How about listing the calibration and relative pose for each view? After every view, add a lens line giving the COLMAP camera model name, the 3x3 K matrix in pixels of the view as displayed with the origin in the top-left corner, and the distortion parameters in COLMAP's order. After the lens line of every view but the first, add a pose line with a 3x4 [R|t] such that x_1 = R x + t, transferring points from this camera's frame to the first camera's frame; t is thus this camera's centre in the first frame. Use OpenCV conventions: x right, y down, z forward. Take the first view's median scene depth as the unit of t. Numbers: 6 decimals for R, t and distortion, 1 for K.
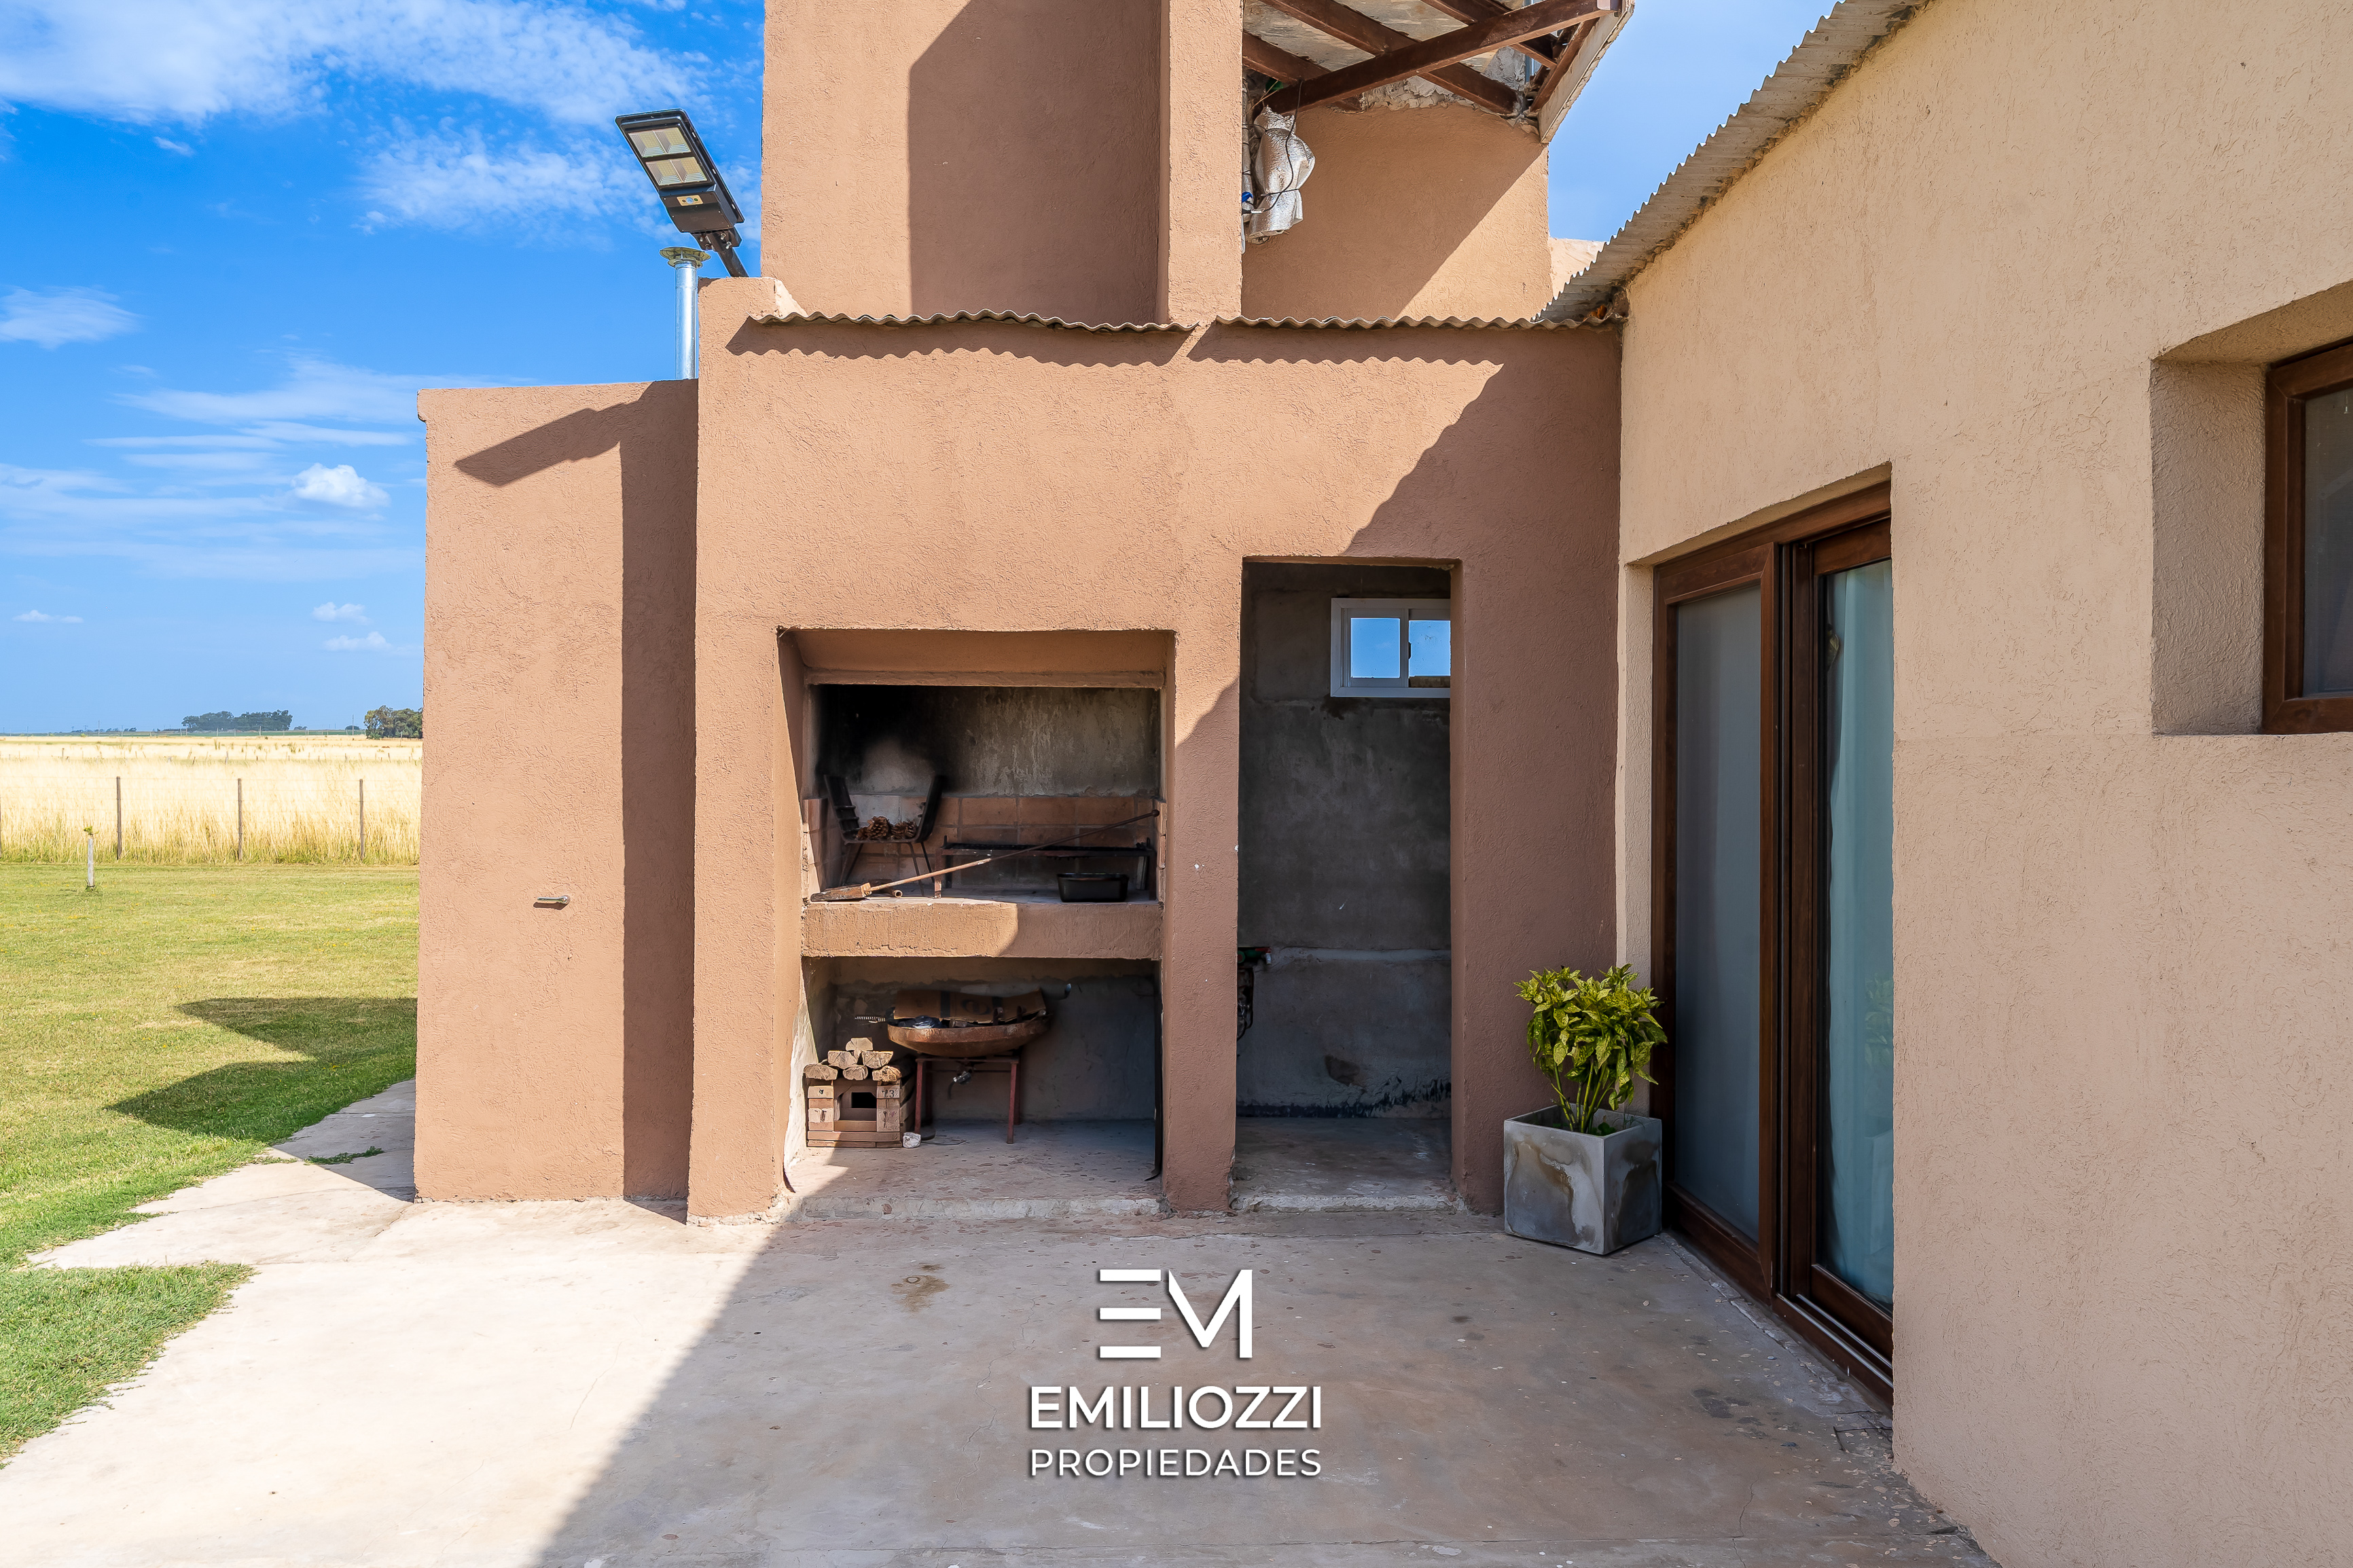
lens RADIAL K [[1768.1, 0, 1175.7], [0, 1768.1, 775.1], [0, 0, 1]] dist [0.000139, 0.000244]
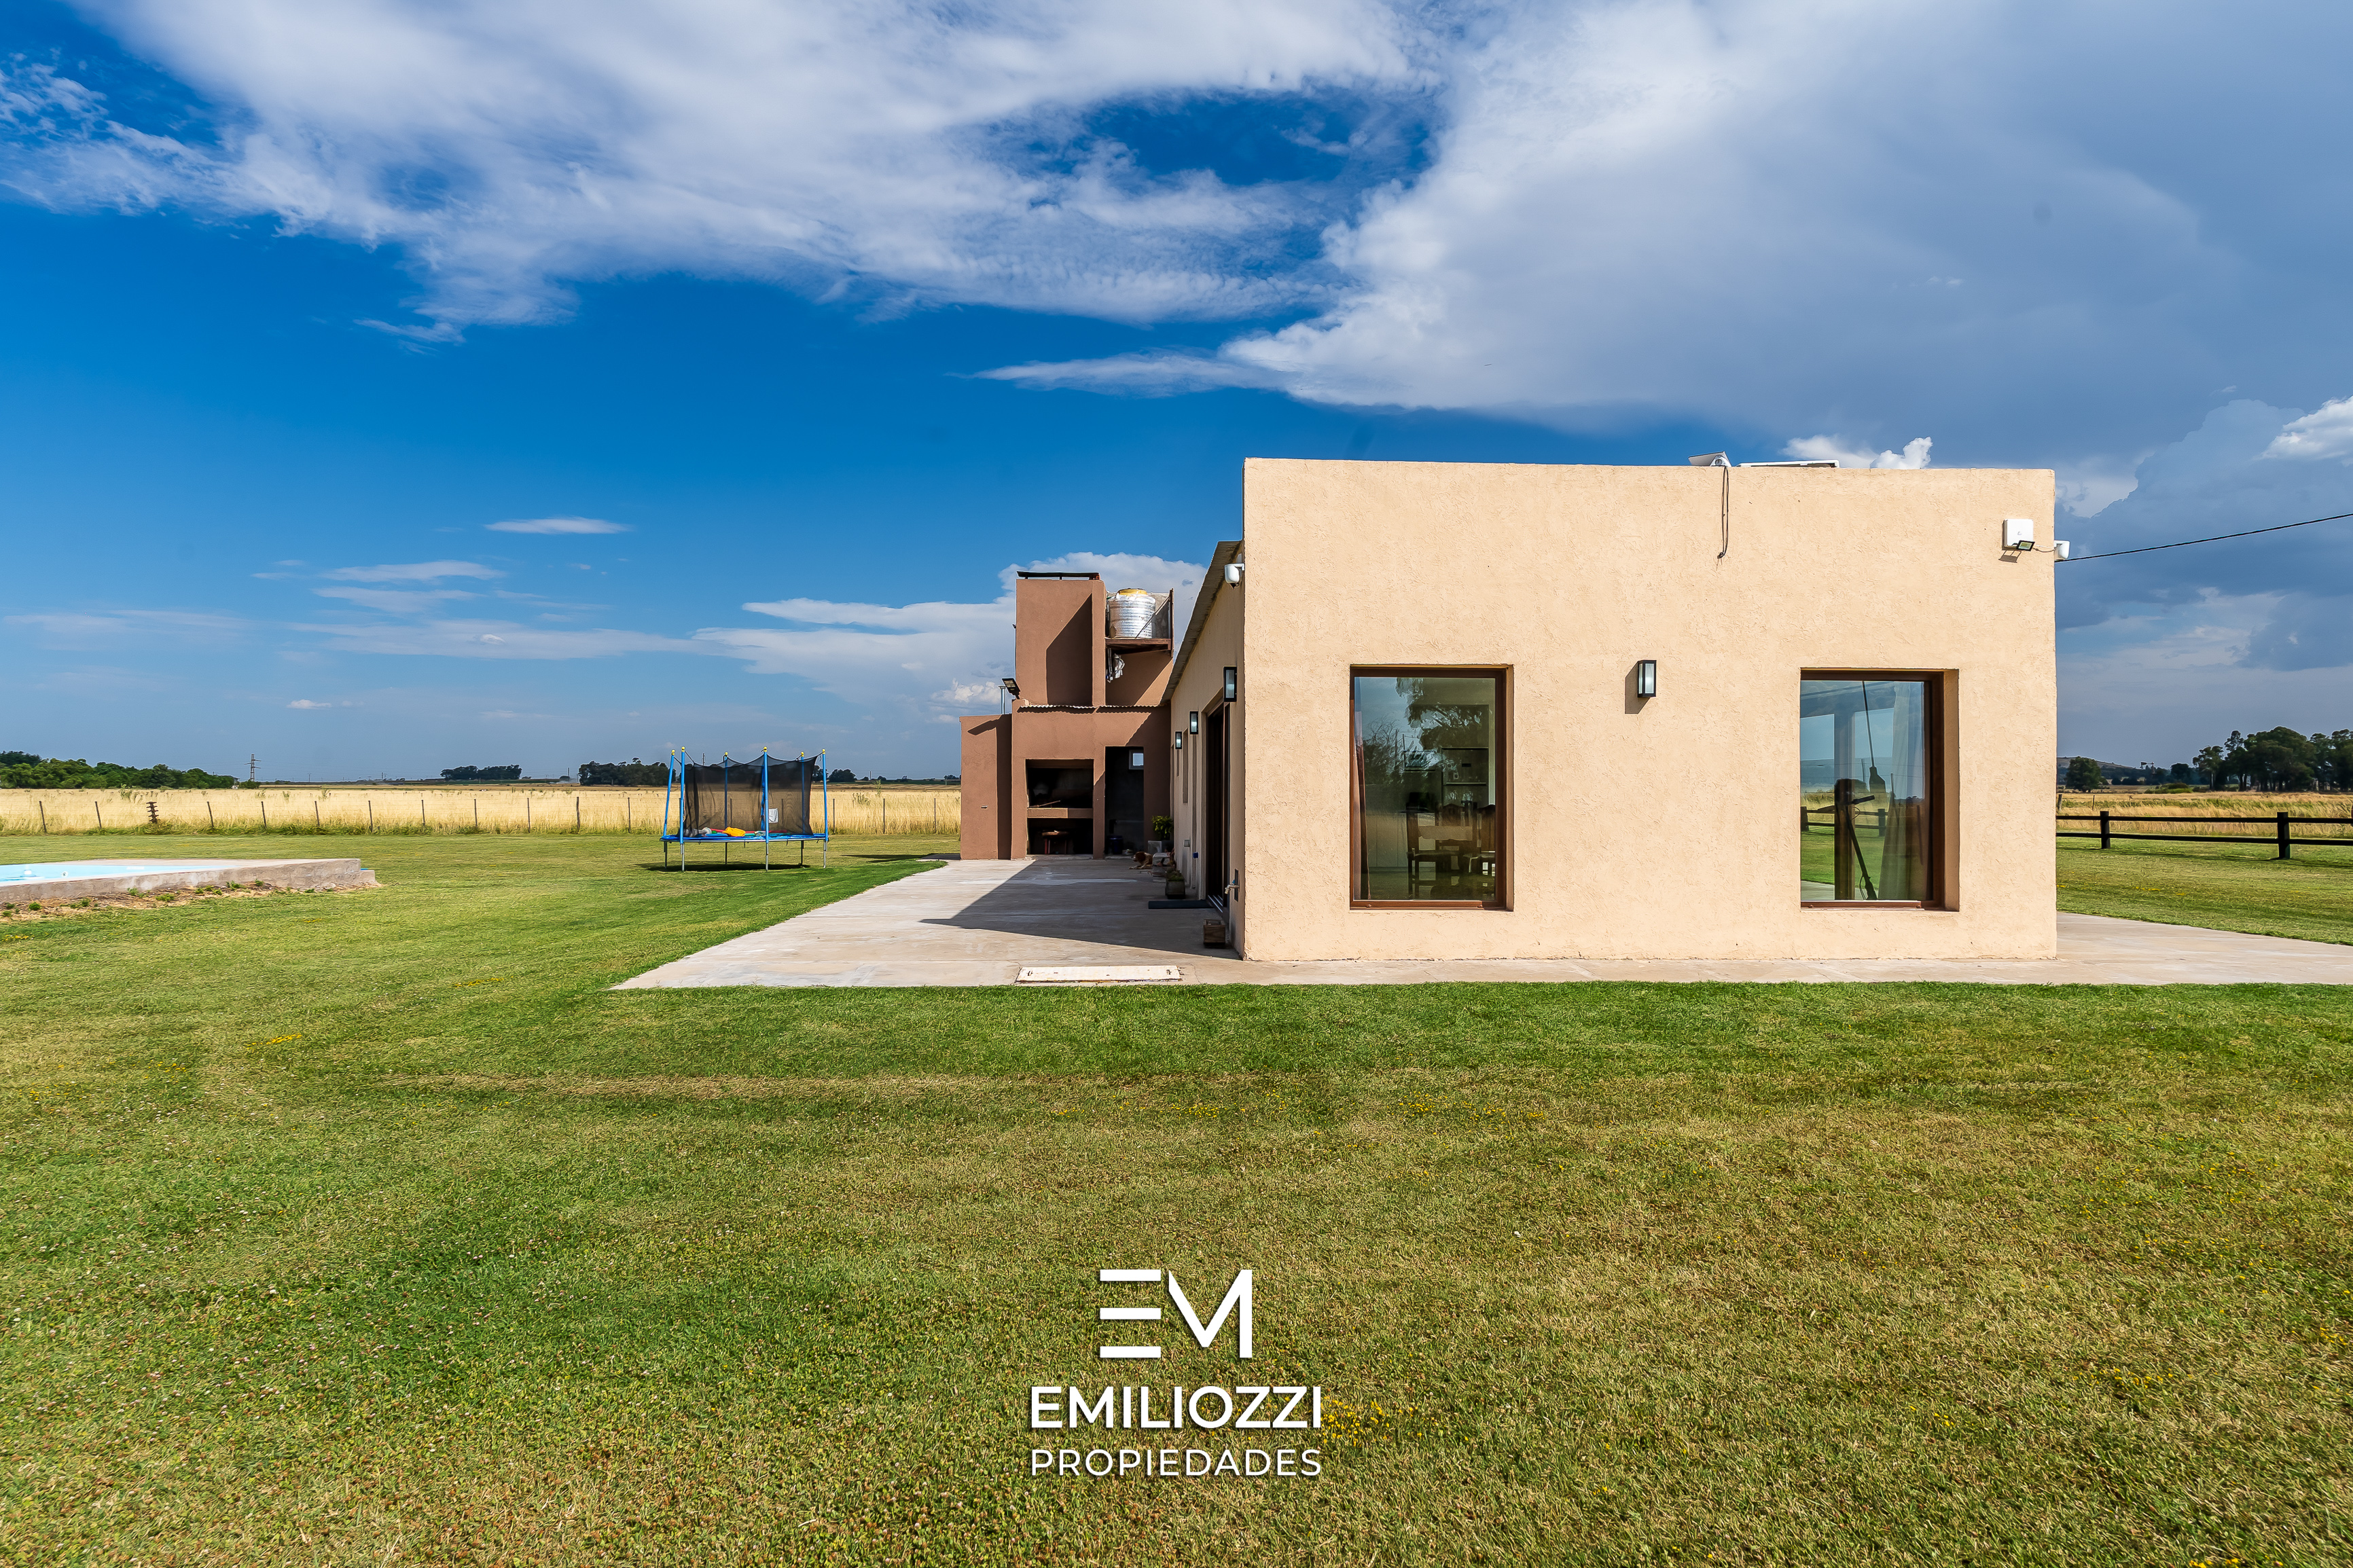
lens RADIAL K [[1525.5, 0, 1181.3], [0, 1525.5, 780.2], [0, 0, 1]] dist [-0.005296, -0.000668]
pose [[0.997546, 0.002713, 0.069960, -0.062256], [-0.000698, 0.999584, -0.028816, 0.122396], [-0.070009, 0.028696, 0.997134, -3.882404]]
